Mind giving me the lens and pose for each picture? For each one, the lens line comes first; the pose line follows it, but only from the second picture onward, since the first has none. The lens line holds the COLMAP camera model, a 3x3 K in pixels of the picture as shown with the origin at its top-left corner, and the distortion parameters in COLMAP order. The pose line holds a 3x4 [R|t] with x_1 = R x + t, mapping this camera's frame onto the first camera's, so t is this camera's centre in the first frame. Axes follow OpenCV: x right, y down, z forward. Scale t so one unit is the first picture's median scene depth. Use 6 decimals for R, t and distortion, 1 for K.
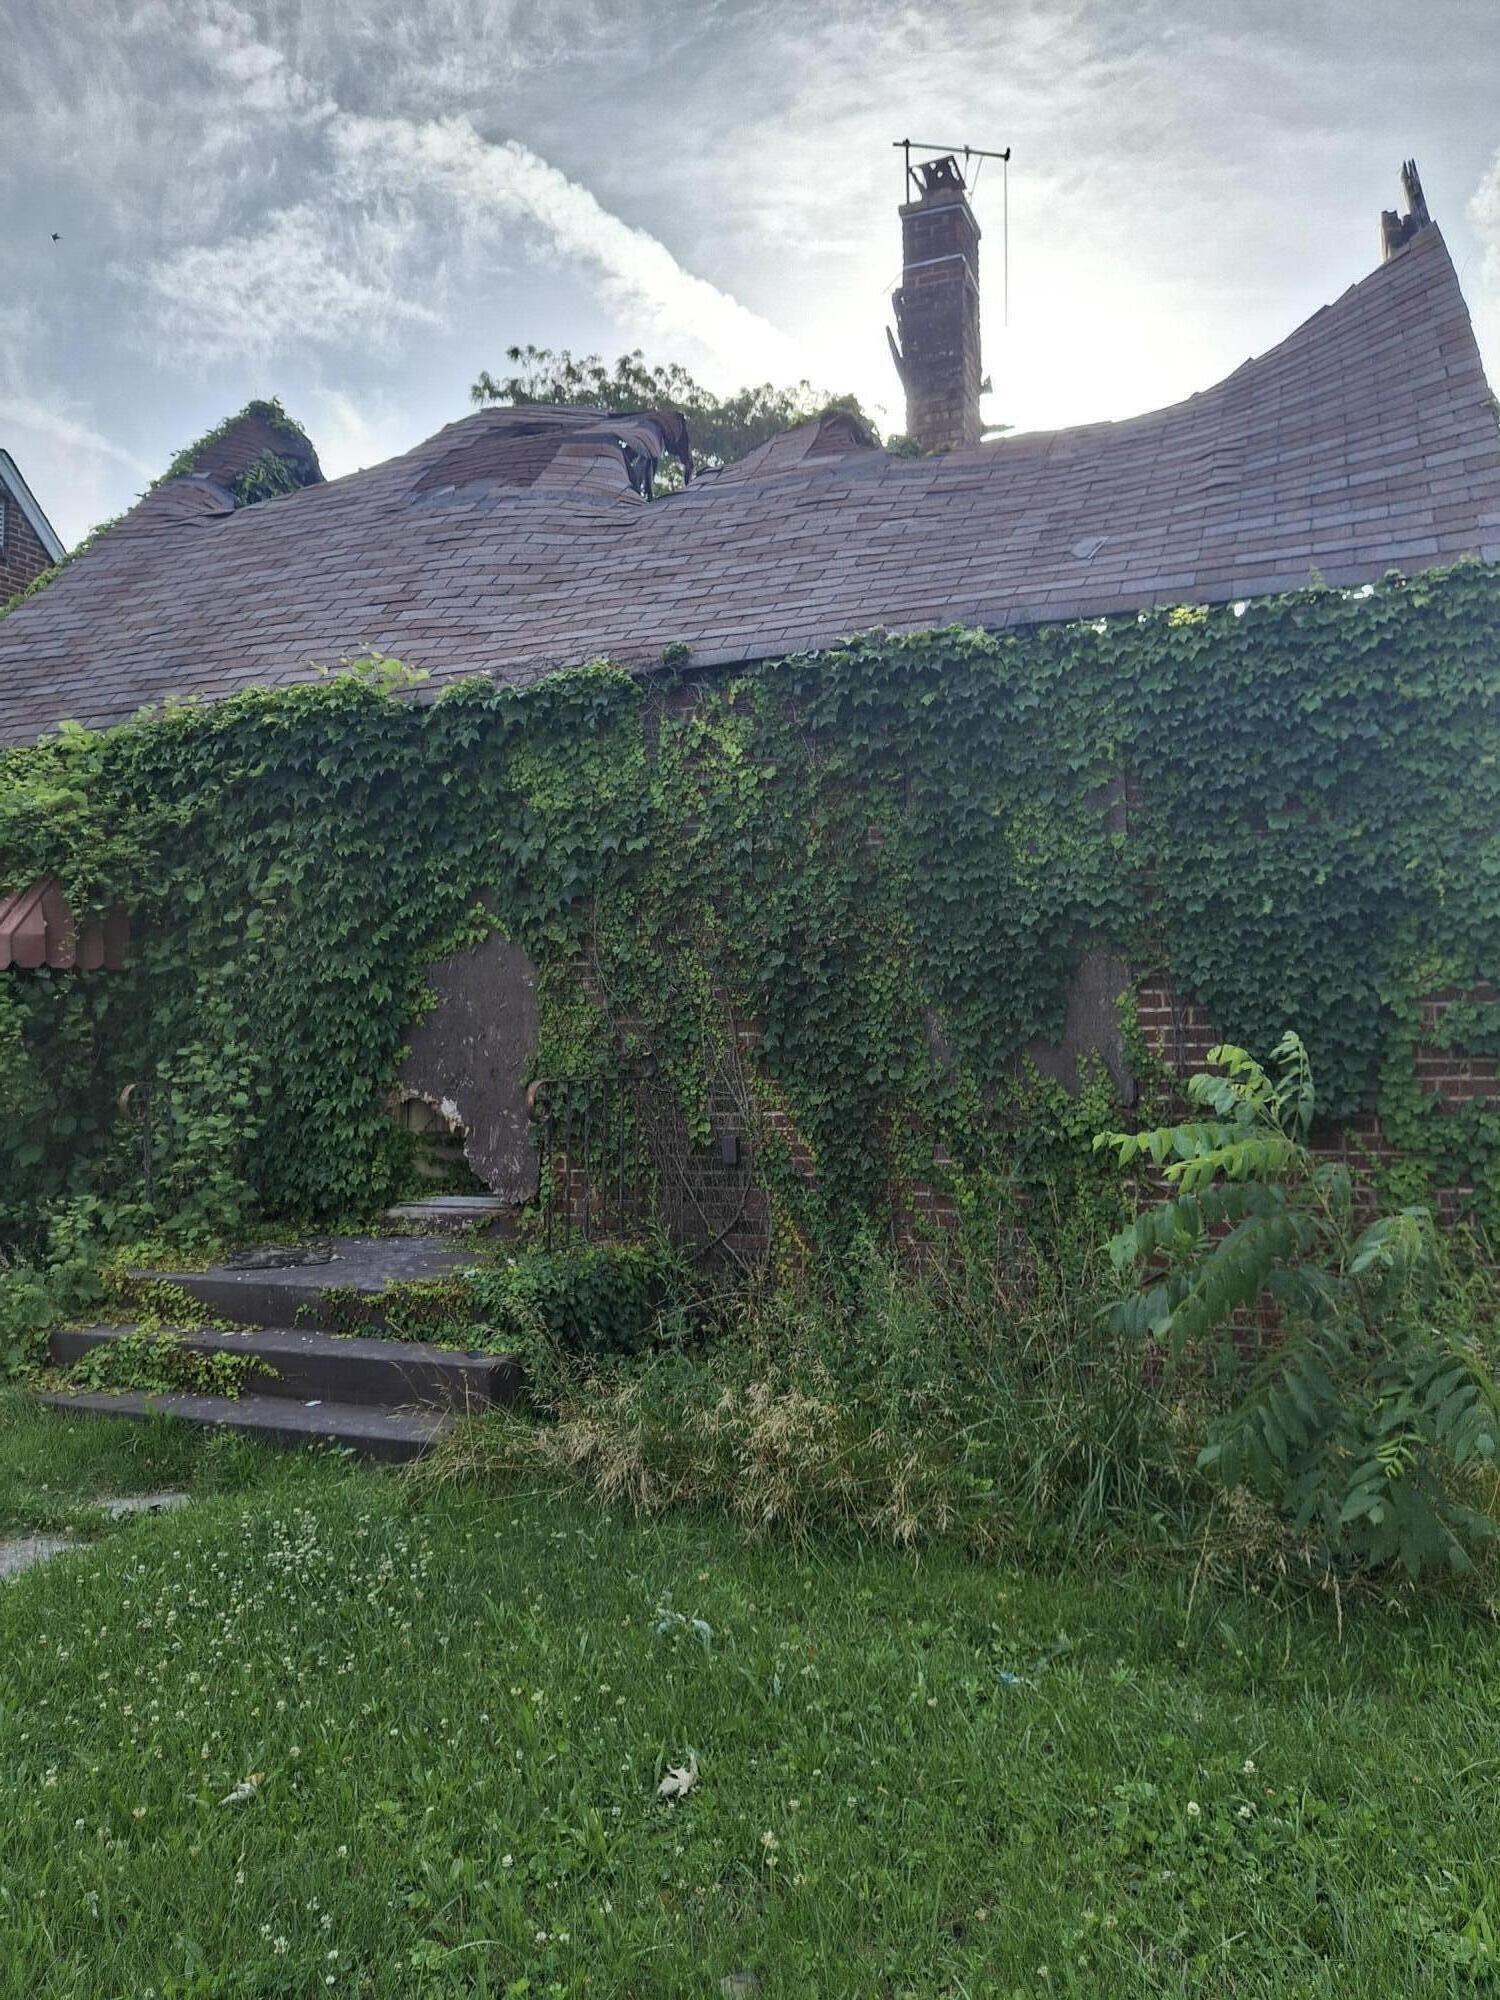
lens RADIAL K [[1516.5, 0, 754.1], [0, 1516.5, 940.9], [0, 0, 1]] dist [0.106028, -0.174408]
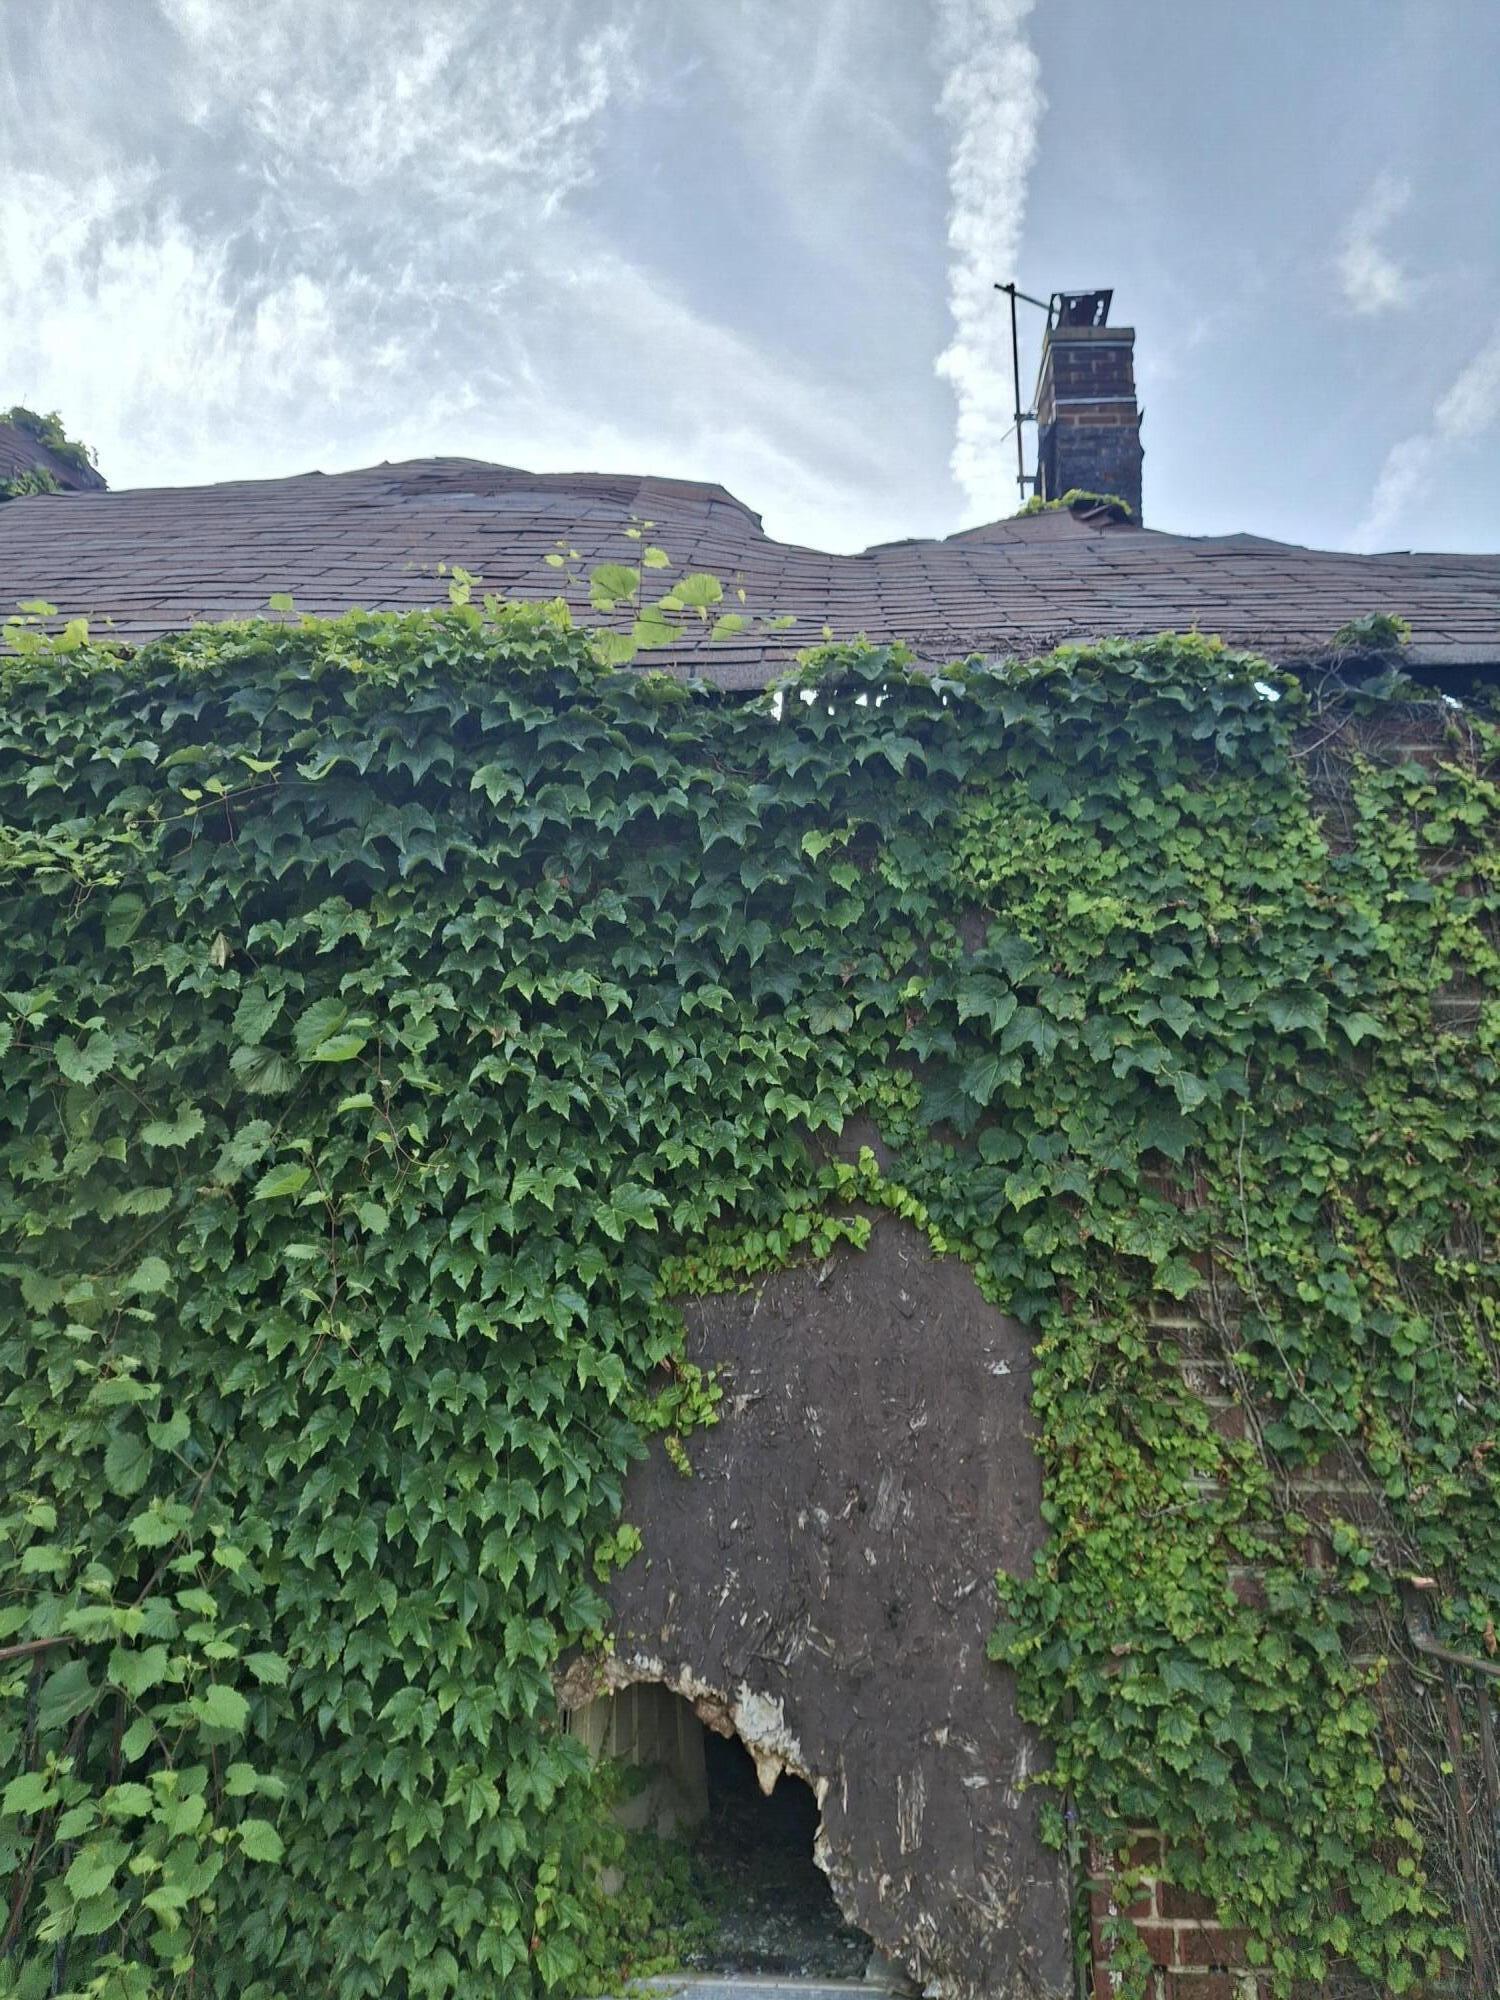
lens RADIAL K [[1516.5, 0, 754.1], [0, 1516.5, 940.9], [0, 0, 1]] dist [0.106028, -0.174408]
pose [[0.944759, 0.136038, 0.298201, -0.332644], [-0.053707, 0.961755, -0.268593, 0.031397], [-0.323335, 0.237740, 0.915933, 0.623456]]
